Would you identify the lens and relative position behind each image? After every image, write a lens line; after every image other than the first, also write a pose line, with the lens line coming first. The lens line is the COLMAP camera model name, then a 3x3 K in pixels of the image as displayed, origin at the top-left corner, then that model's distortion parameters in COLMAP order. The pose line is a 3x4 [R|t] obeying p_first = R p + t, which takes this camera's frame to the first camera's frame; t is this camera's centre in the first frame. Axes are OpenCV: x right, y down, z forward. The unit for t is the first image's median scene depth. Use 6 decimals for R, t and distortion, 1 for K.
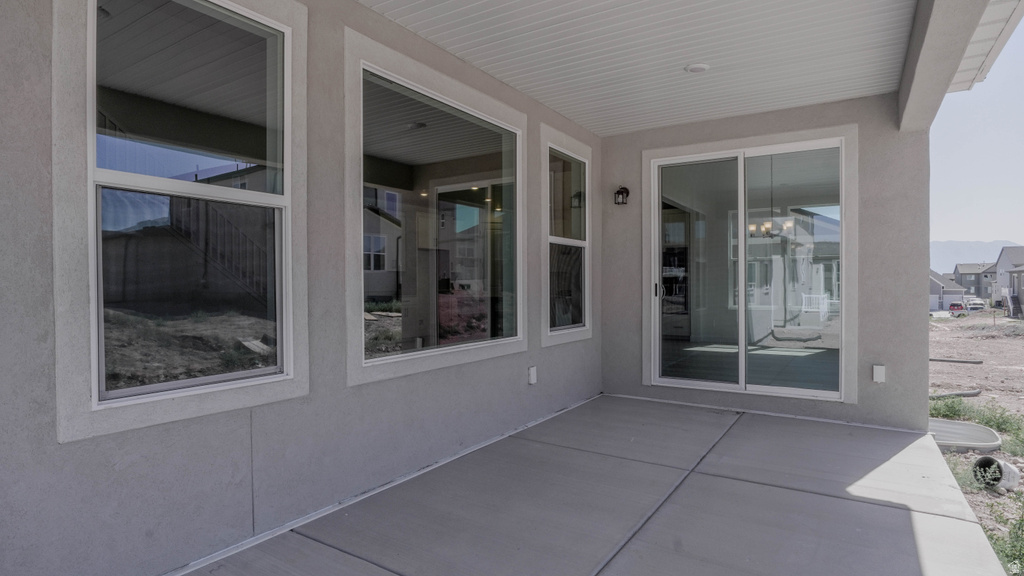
lens RADIAL K [[554.7, 0, 511.0], [0, 554.7, 290.8], [0, 0, 1]] dist [-0.029036, 0.000799]
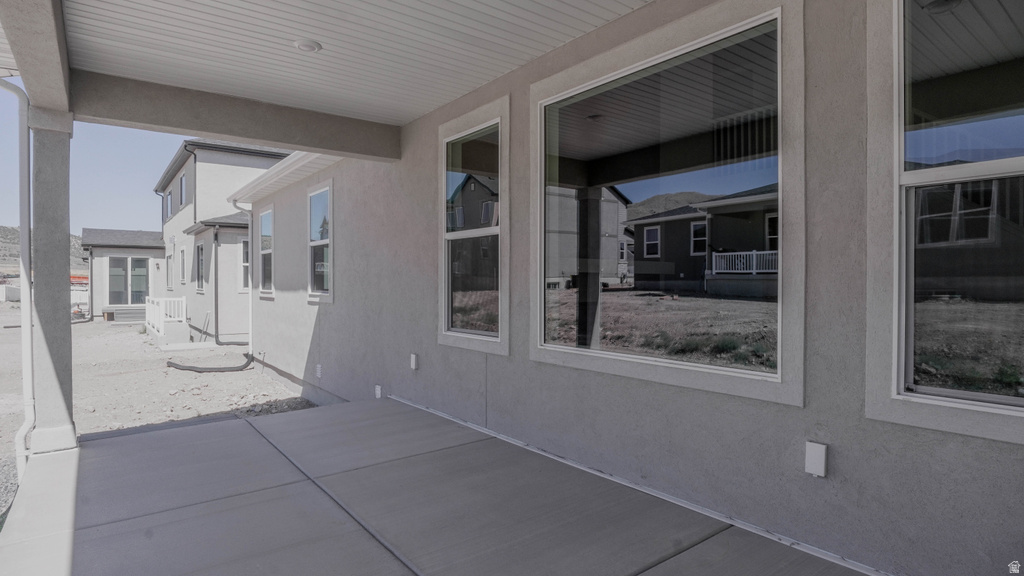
lens RADIAL K [[542.7, 0, 512.0], [0, 542.7, 288.0], [0, 0, 1]] dist [-0.068975, 0.000349]
pose [[-0.341193, 0.017598, -0.939829, 0.915290], [-0.004980, 0.999777, 0.020528, -0.023029], [0.939980, 0.011685, -0.341029, 1.384923]]
